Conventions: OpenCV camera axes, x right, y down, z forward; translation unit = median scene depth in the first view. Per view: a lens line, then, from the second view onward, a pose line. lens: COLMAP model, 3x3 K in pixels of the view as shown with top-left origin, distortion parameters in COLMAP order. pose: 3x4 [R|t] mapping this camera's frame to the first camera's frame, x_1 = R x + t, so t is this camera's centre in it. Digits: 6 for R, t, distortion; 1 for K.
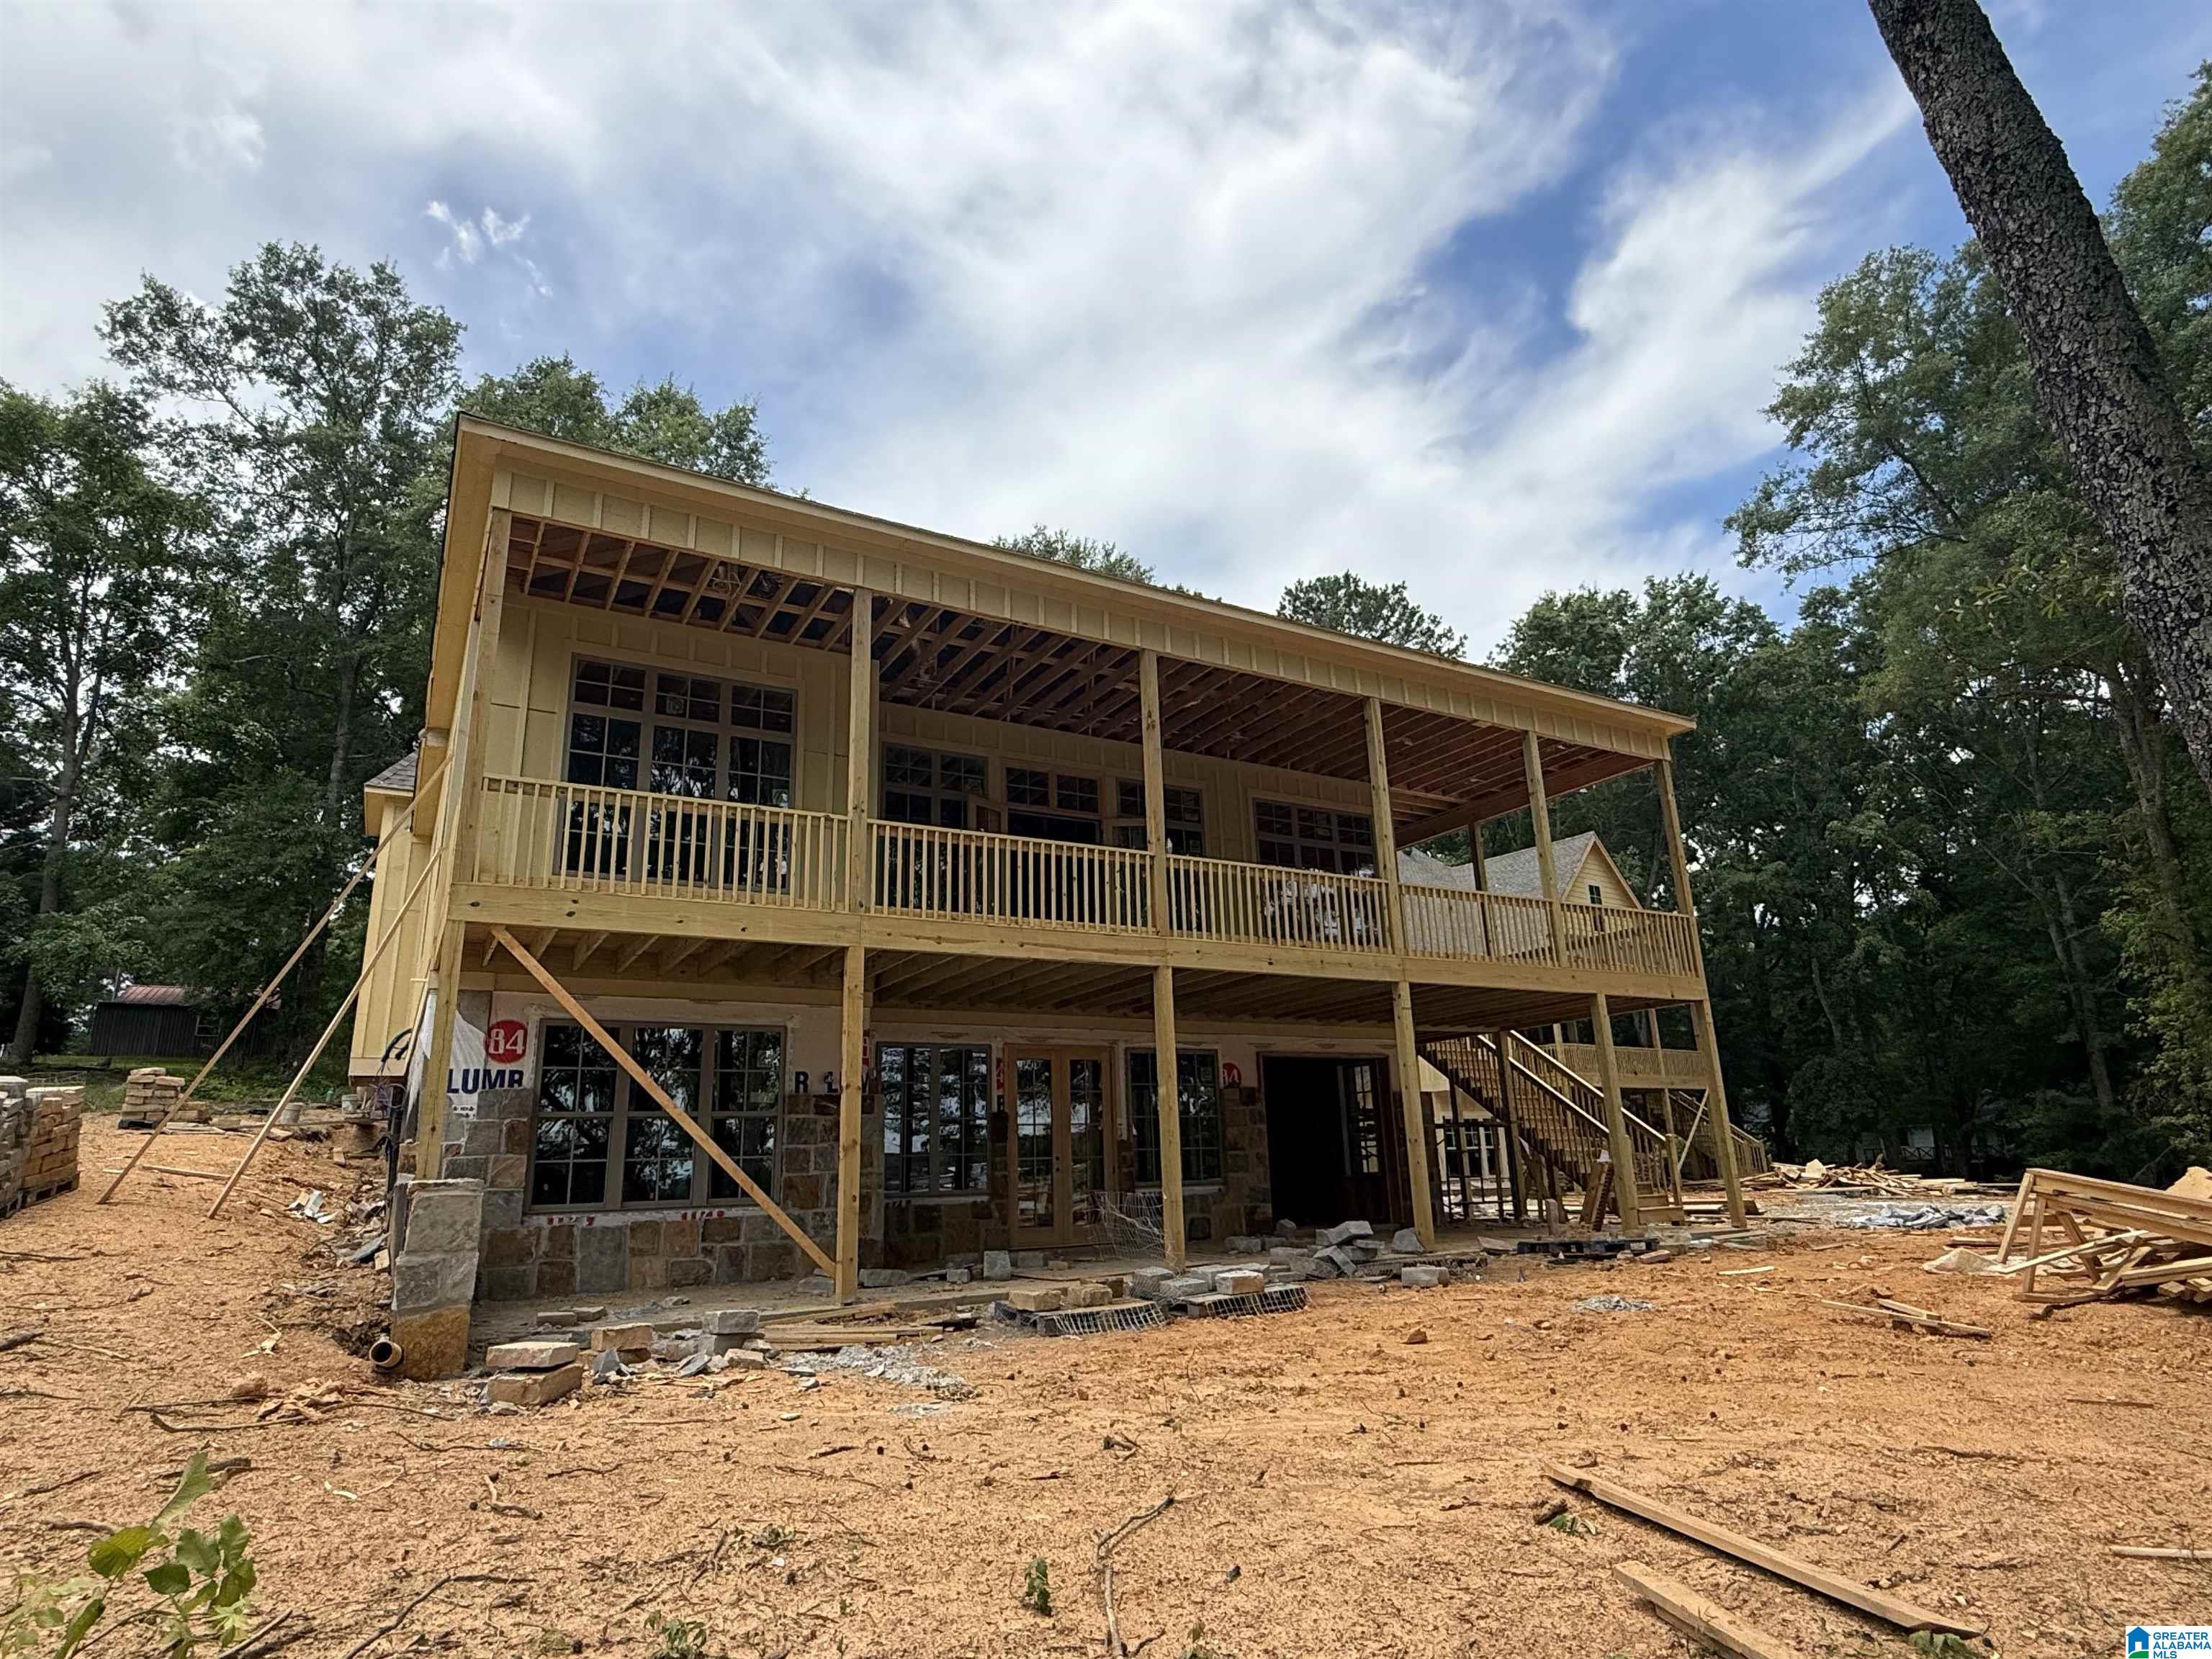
lens RADIAL K [[1241.8, 0, 1106.0], [0, 1241.8, 829.5], [0, 0, 1]] dist [-0.000770, 0.000111]
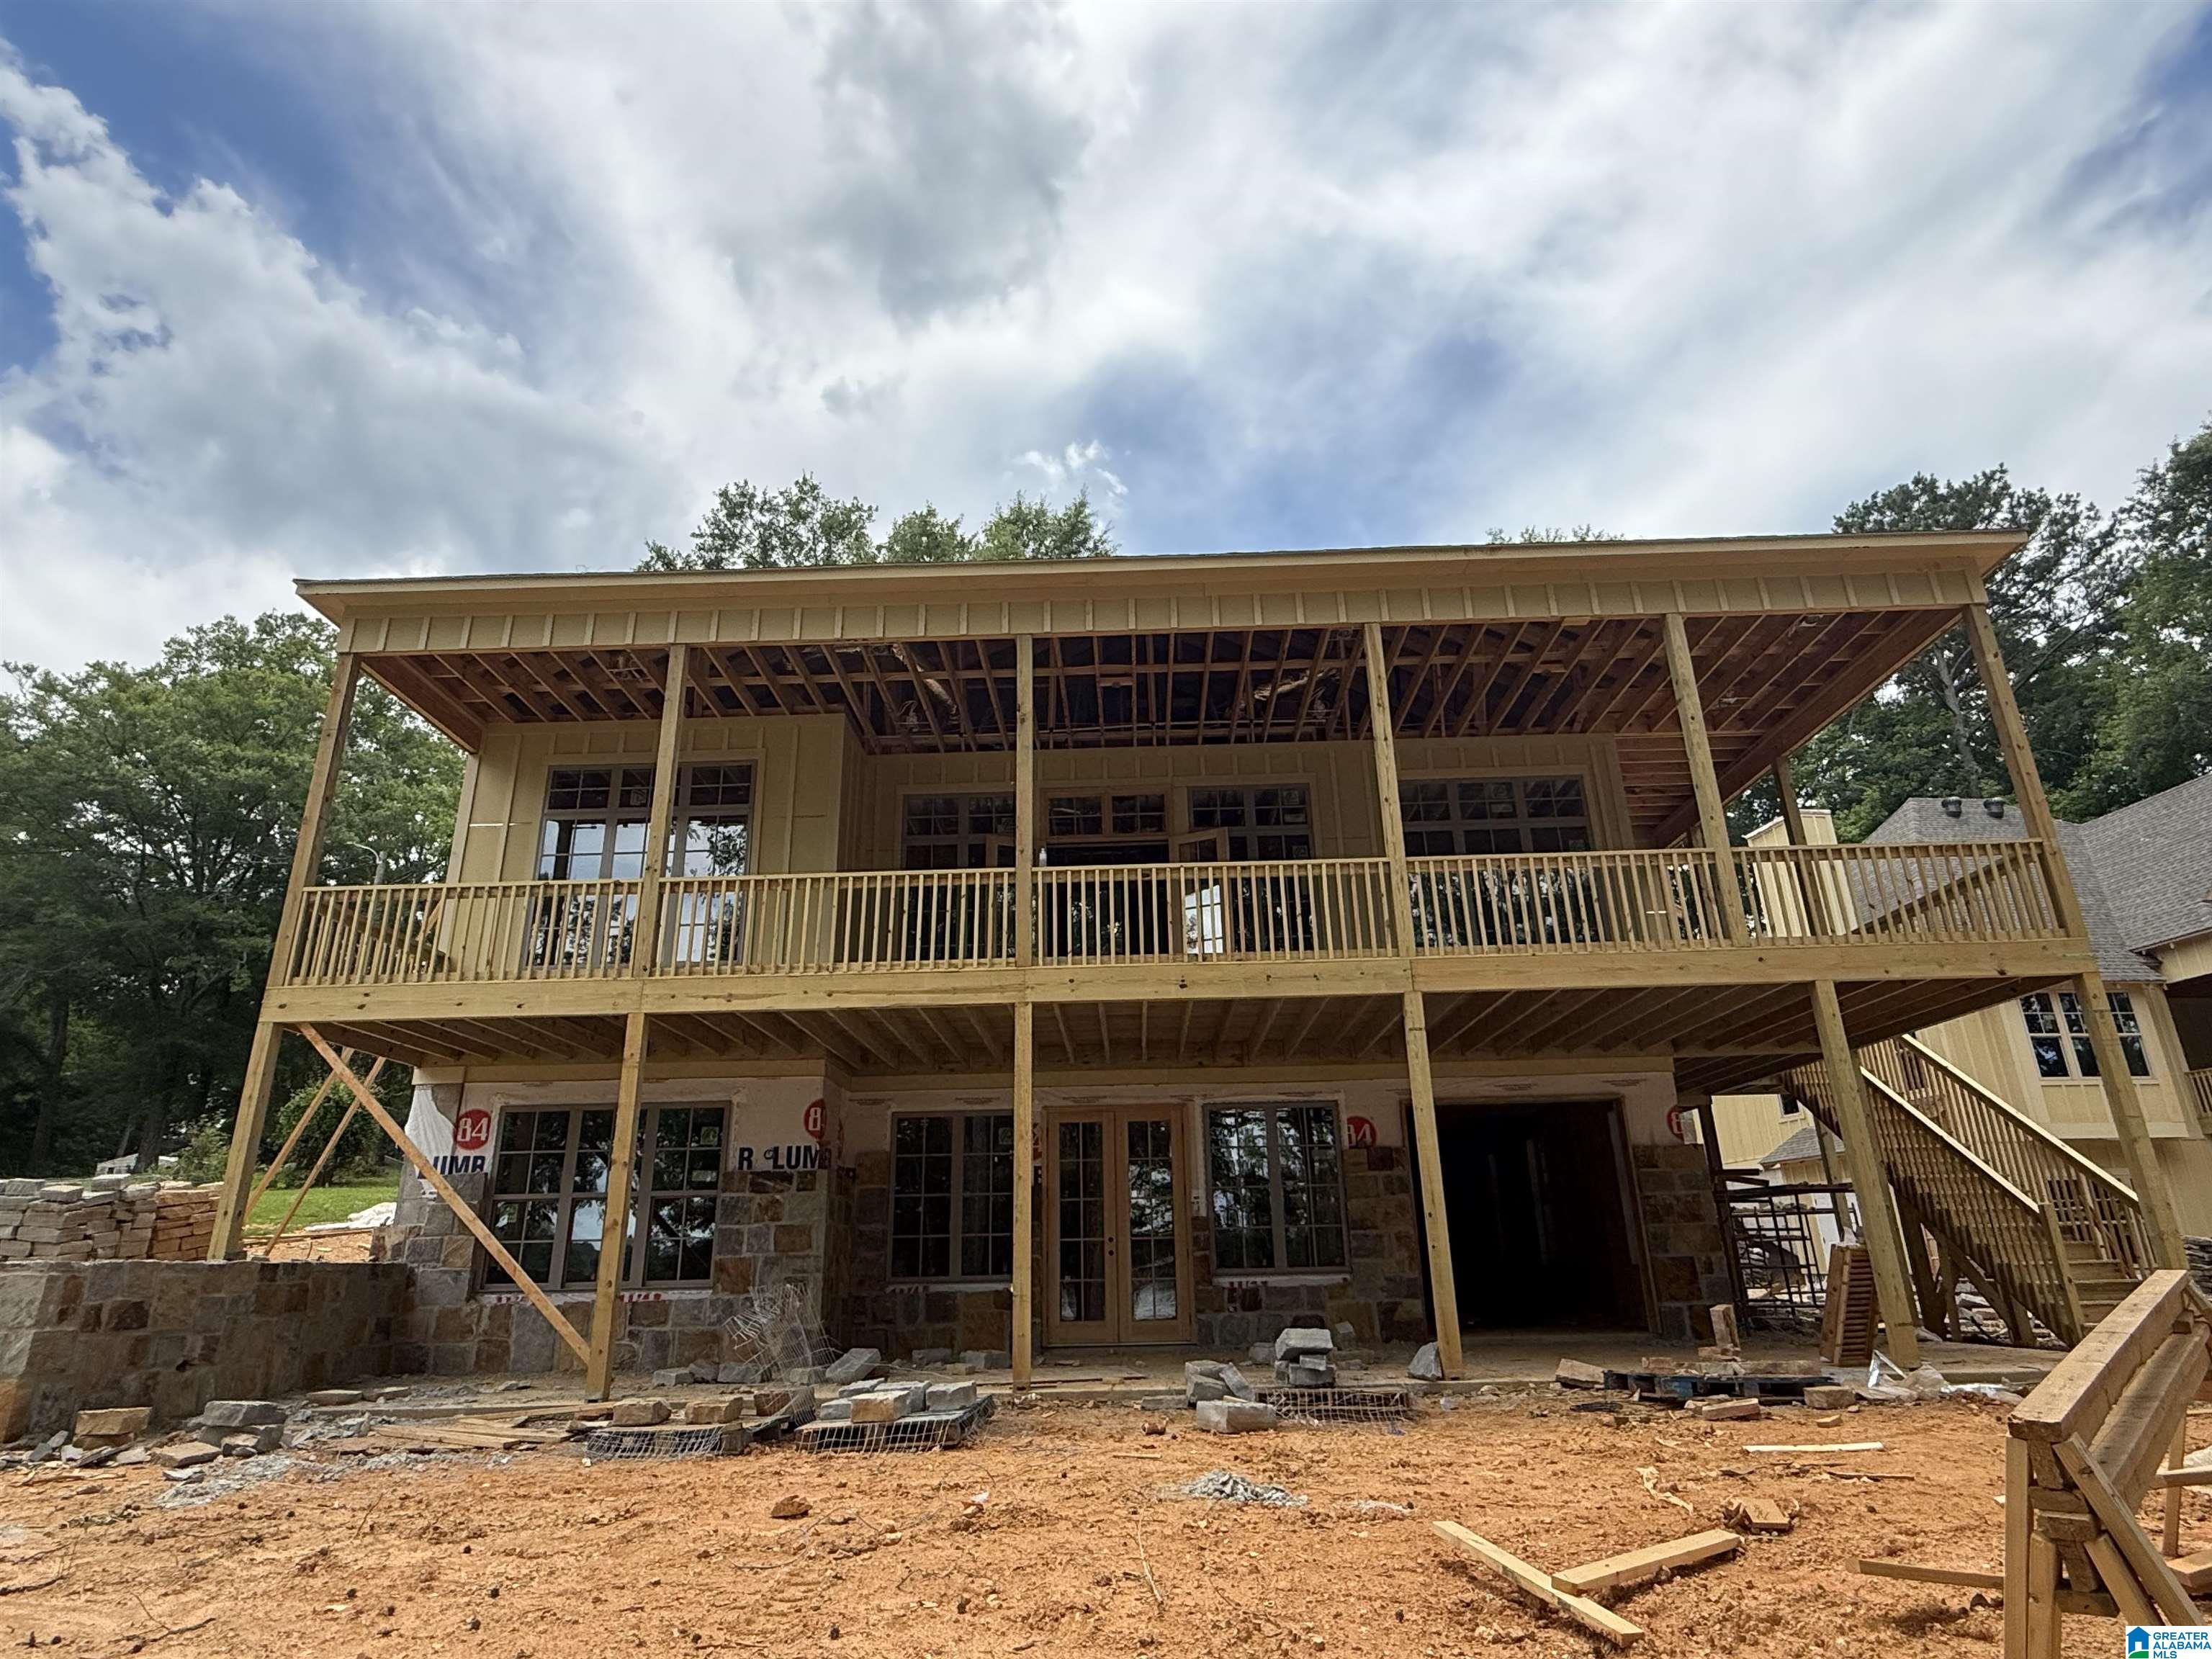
lens RADIAL K [[1190.3, 0, 1106.0], [0, 1190.3, 829.5], [0, 0, 1]] dist [0.000106, -0.000544]
pose [[0.847484, -0.162878, -0.505214, 0.468643], [0.136282, 0.986622, -0.089472, 0.070892], [0.513028, 0.006974, 0.858343, 0.343427]]
